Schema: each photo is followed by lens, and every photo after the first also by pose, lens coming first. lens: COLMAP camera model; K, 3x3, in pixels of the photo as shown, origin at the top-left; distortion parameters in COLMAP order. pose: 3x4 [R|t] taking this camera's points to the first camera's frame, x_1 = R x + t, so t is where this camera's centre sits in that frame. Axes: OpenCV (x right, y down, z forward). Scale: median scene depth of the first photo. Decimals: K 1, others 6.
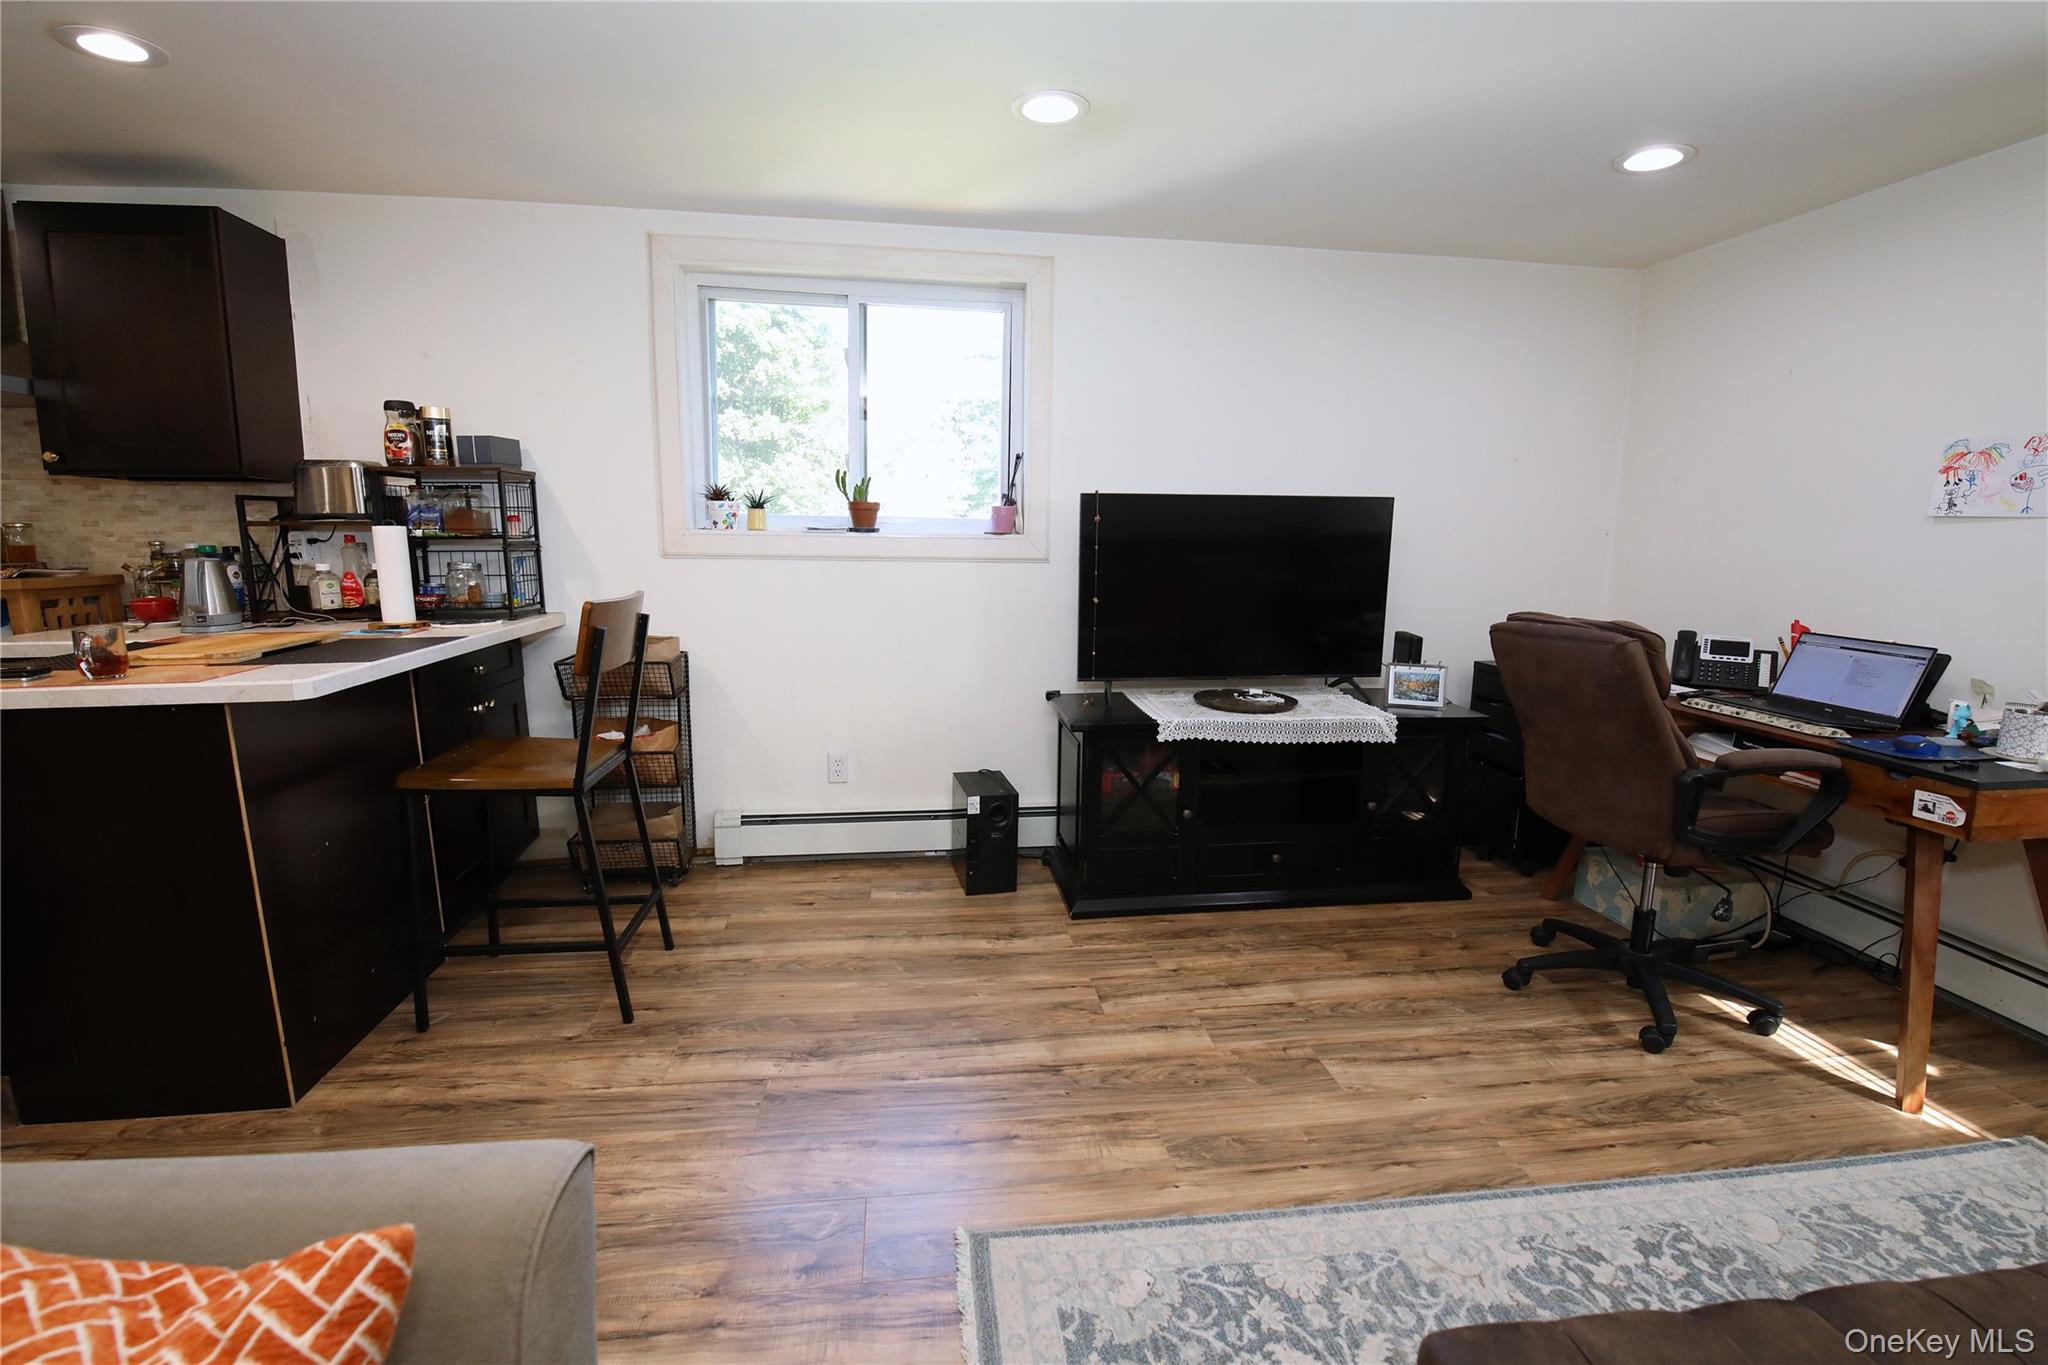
lens RADIAL K [[894.0, 0, 1026.3], [0, 894.0, 671.4], [0, 0, 1]] dist [-0.001281, -0.009472]
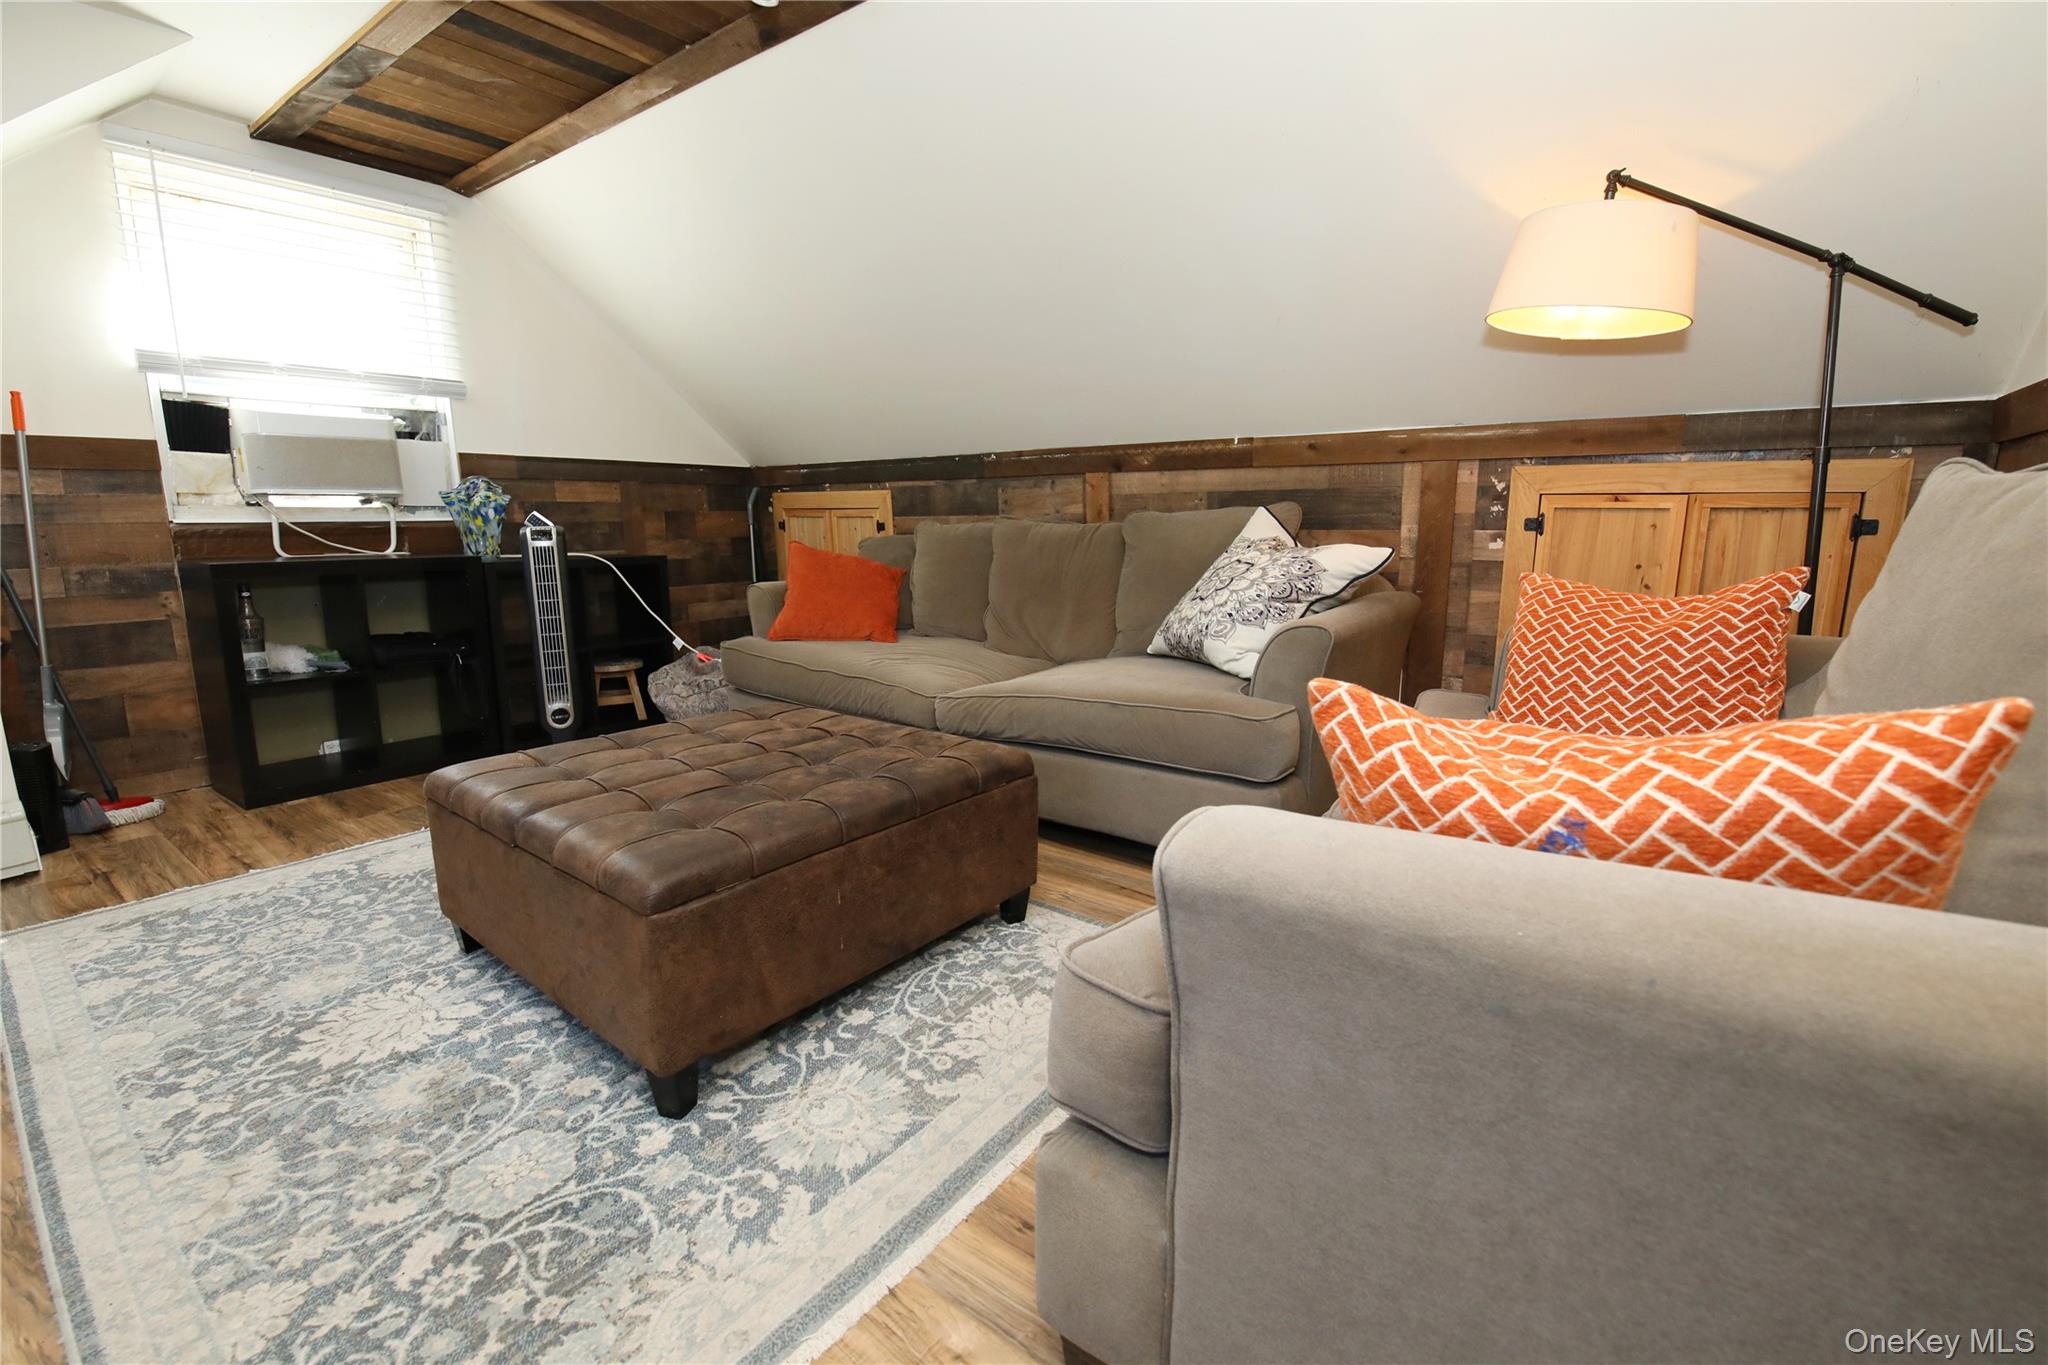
lens RADIAL K [[883.0, 0, 1031.7], [0, 883.0, 677.8], [0, 0, 1]] dist [-0.021903, -0.001170]
pose [[-0.722481, -0.137971, 0.677485, -0.304443], [0.102875, 0.947526, 0.302673, 0.036752], [-0.683695, 0.288371, -0.670376, 0.514894]]
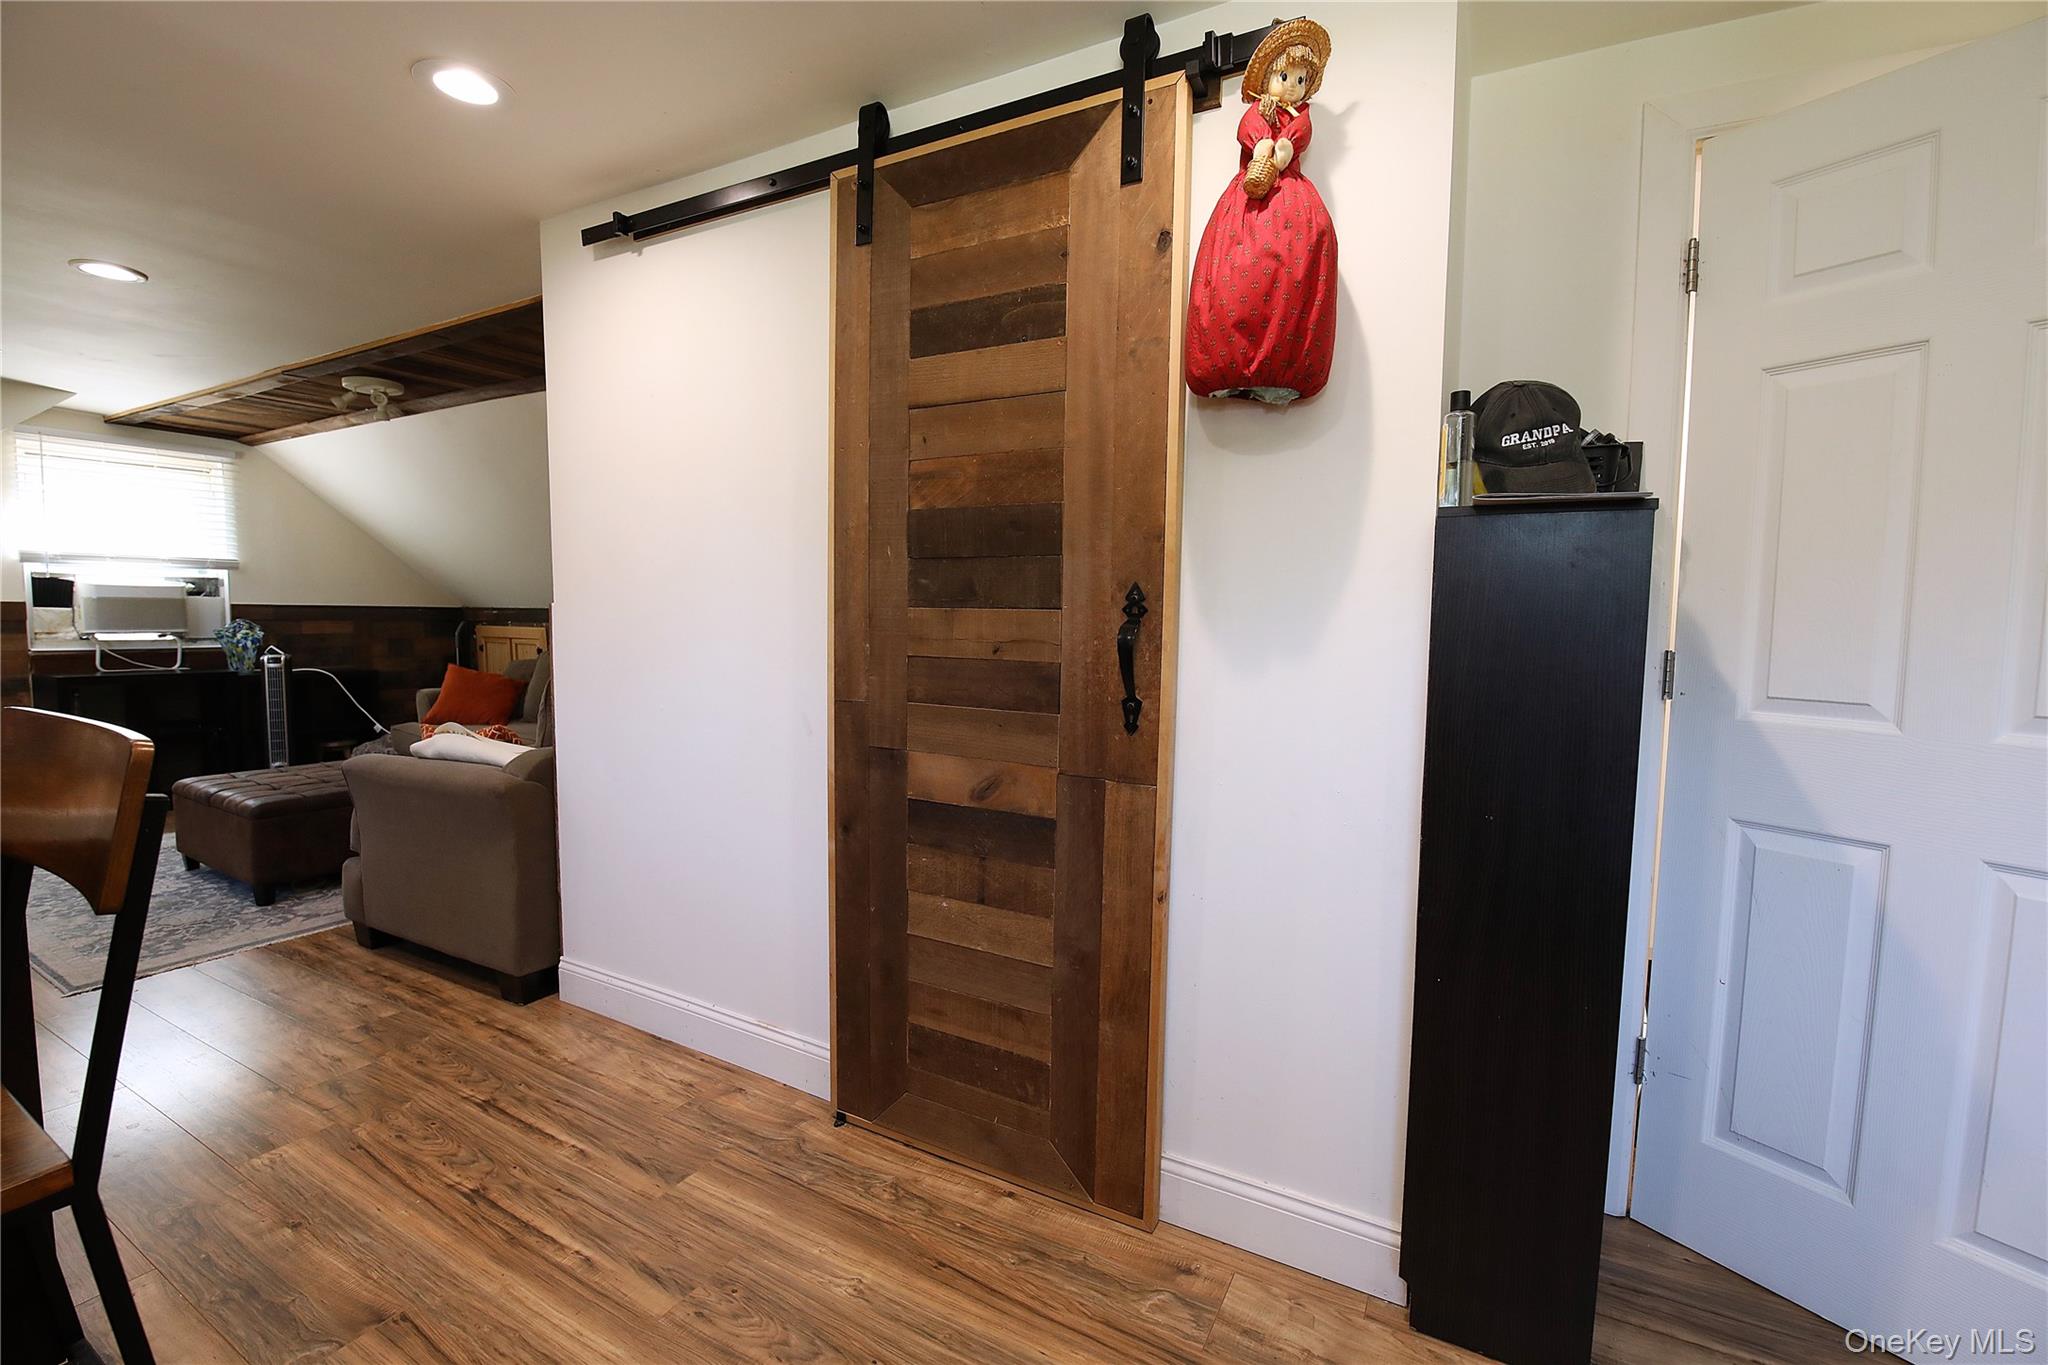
lens RADIAL K [[894.0, 0, 1026.3], [0, 894.0, 671.4], [0, 0, 1]] dist [-0.001281, -0.009472]
pose [[-0.799652, -0.061546, 0.597302, -1.525760], [0.073416, 0.977249, 0.198983, -0.103466], [-0.595959, 0.202968, -0.776941, 0.666958]]
